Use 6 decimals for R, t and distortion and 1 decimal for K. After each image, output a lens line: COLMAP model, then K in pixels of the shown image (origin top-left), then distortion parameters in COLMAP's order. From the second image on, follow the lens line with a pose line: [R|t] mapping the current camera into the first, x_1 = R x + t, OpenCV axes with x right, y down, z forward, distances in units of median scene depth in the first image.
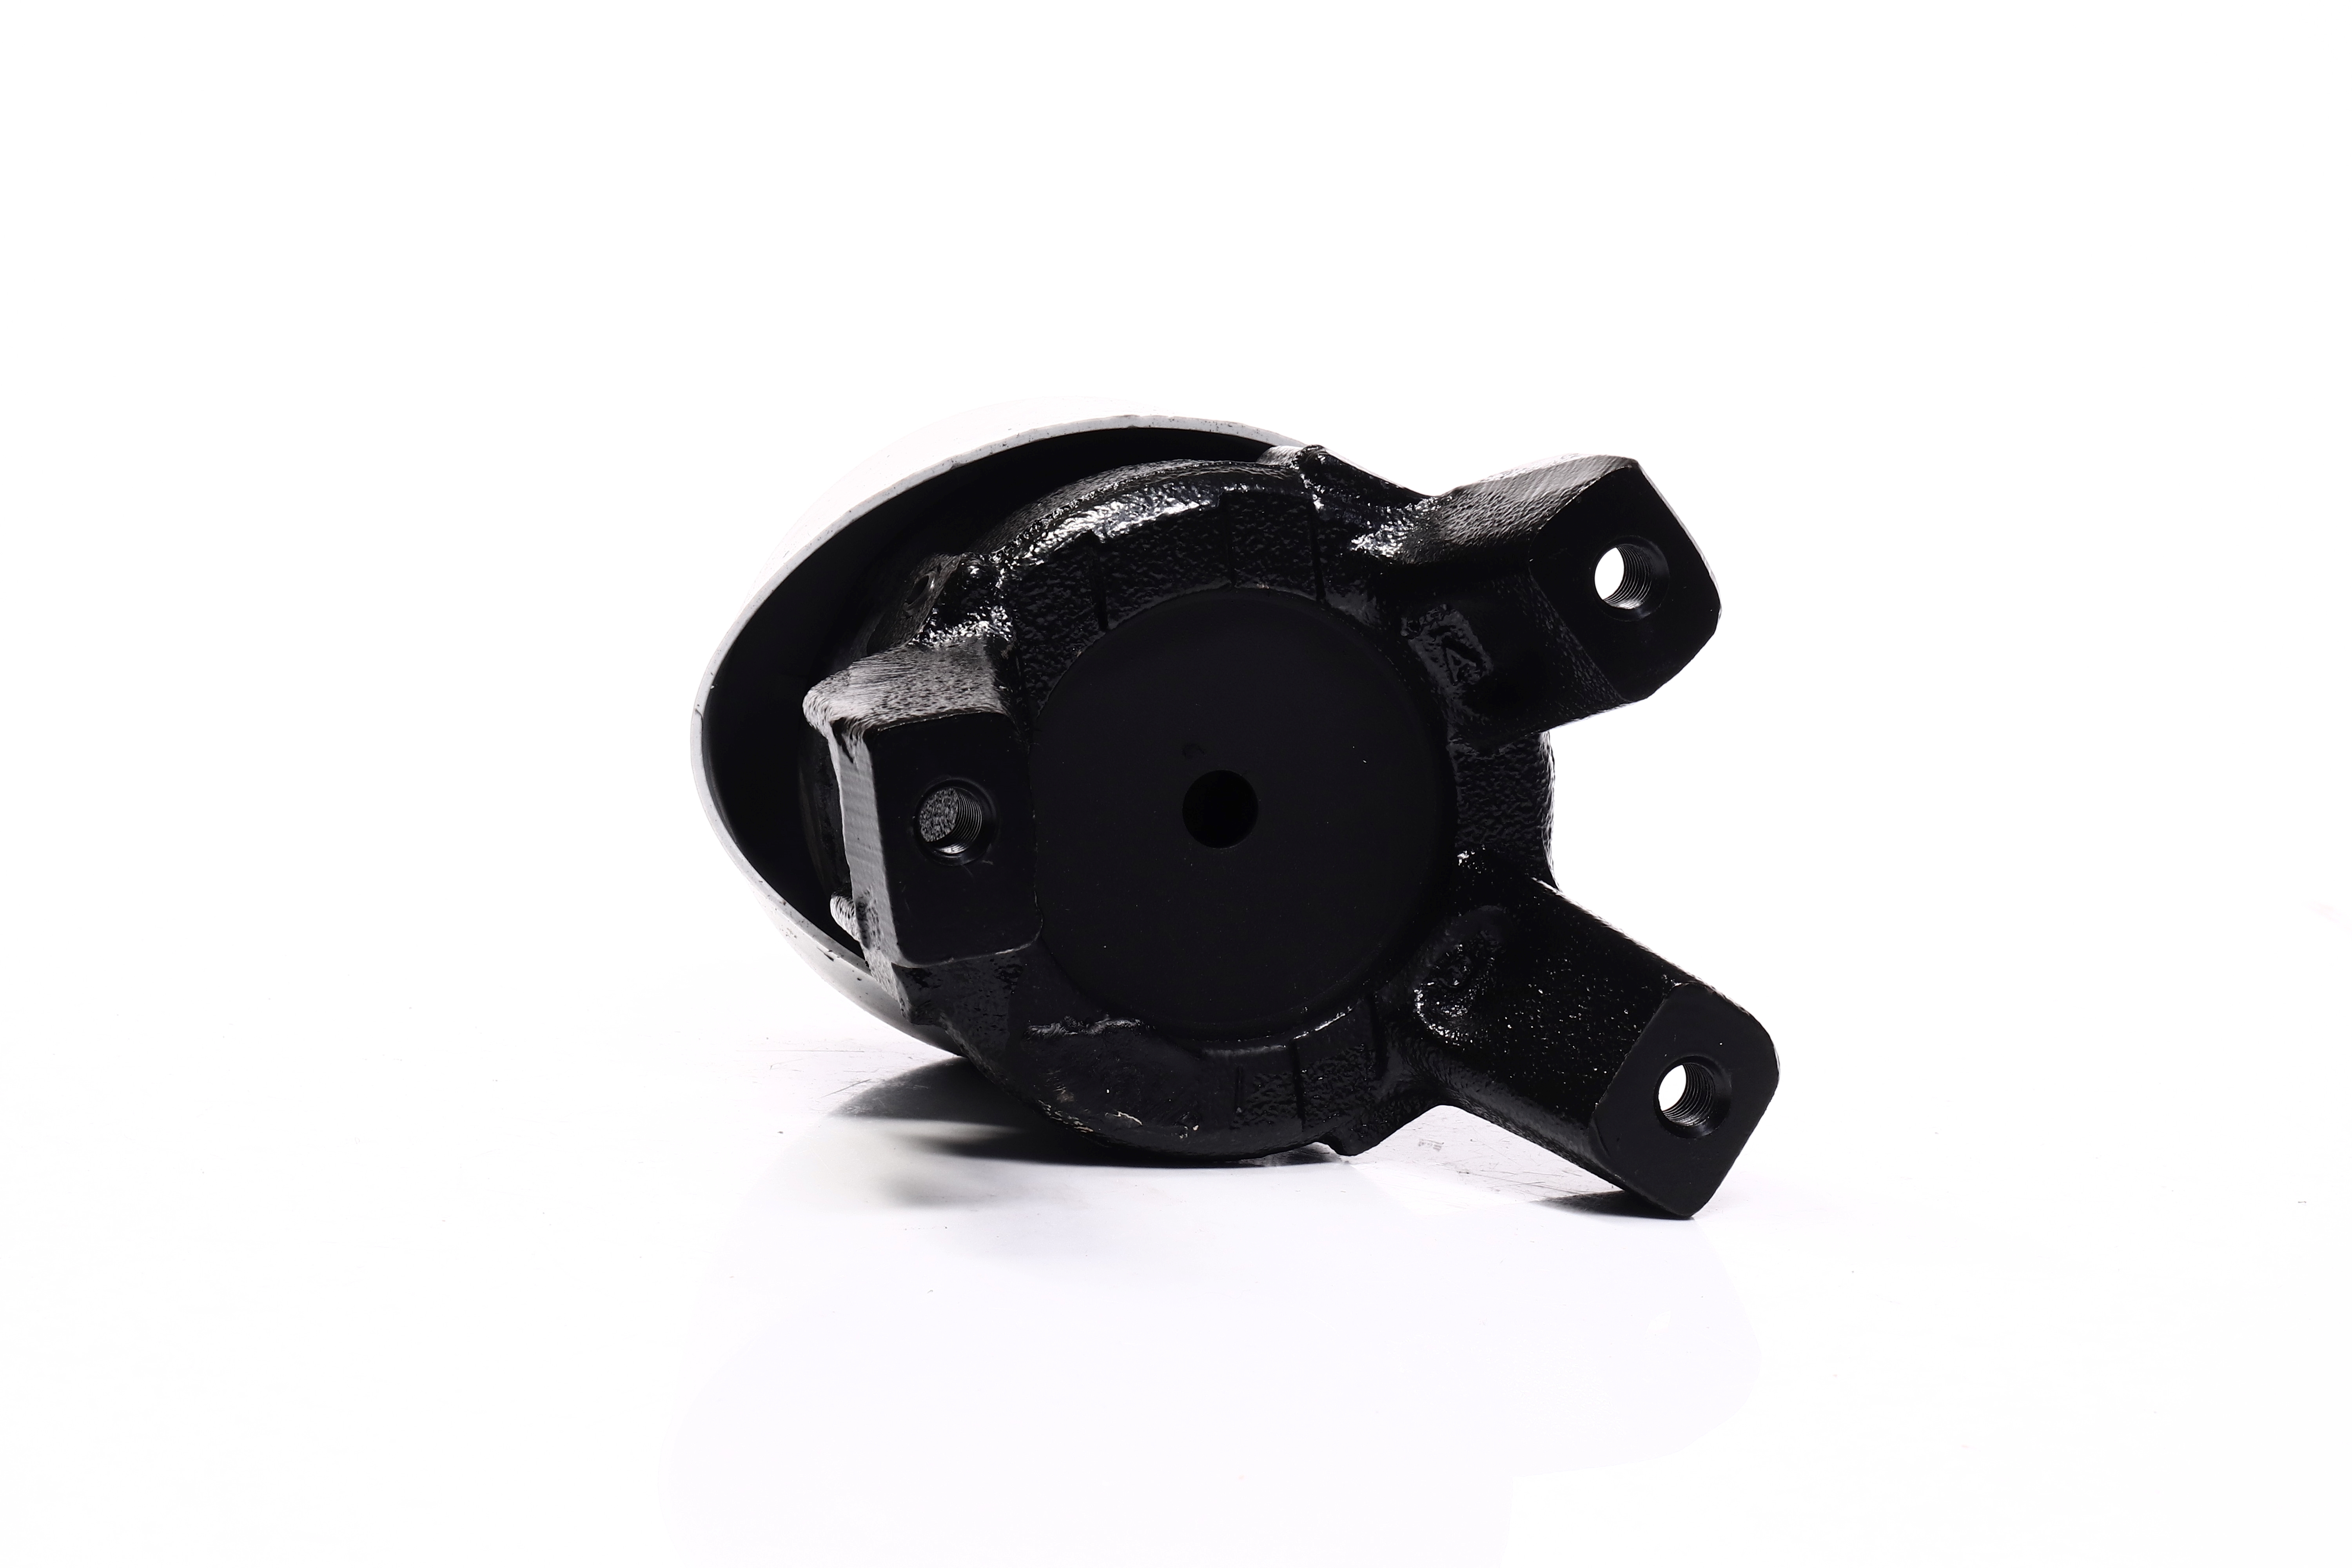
lens RADIAL K [[6476.2, 0, 1176.0], [0, 6476.2, 783.3], [0, 0, 1]] dist [-0.151232, 0.000000]
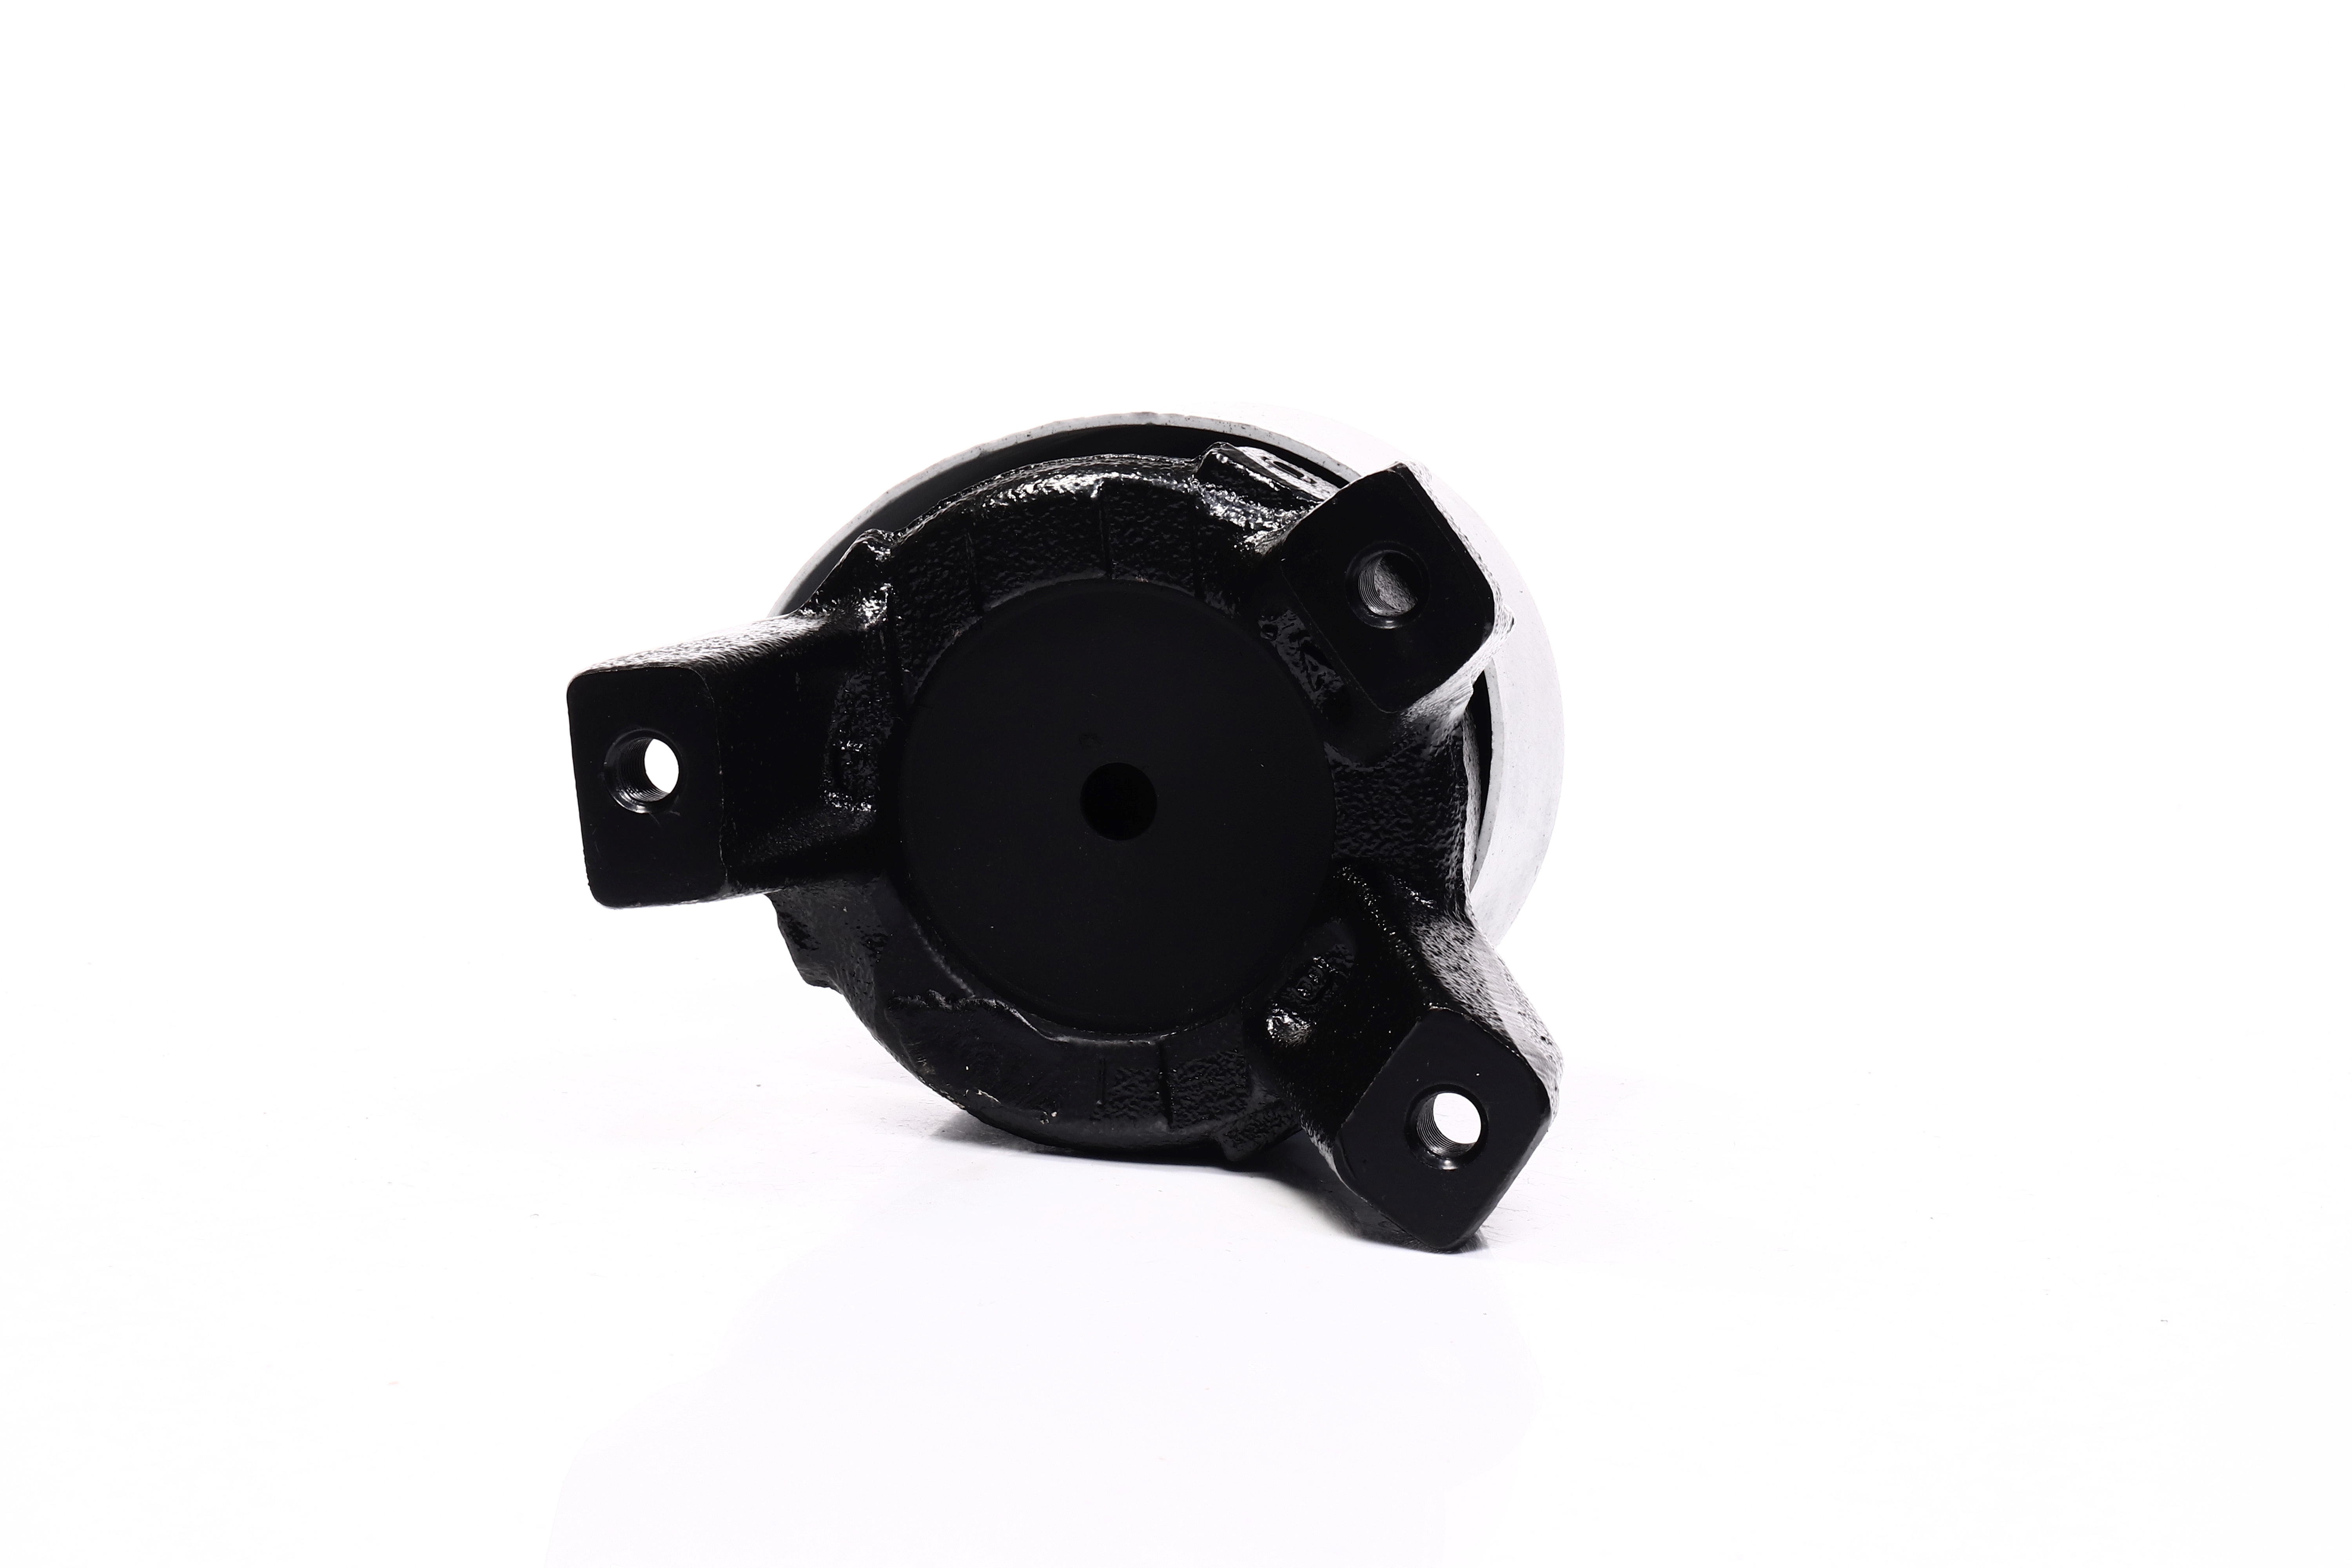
lens RADIAL K [[6476.2, 0, 1175.9], [0, 6476.2, 784.6], [0, 0, 1]] dist [-0.151232, 0.000000]
pose [[0.862804, 0.070443, -0.500606, 0.520682], [-0.084052, 0.996450, -0.004651, 0.005340], [0.498501, 0.046090, 0.865663, 0.137753]]
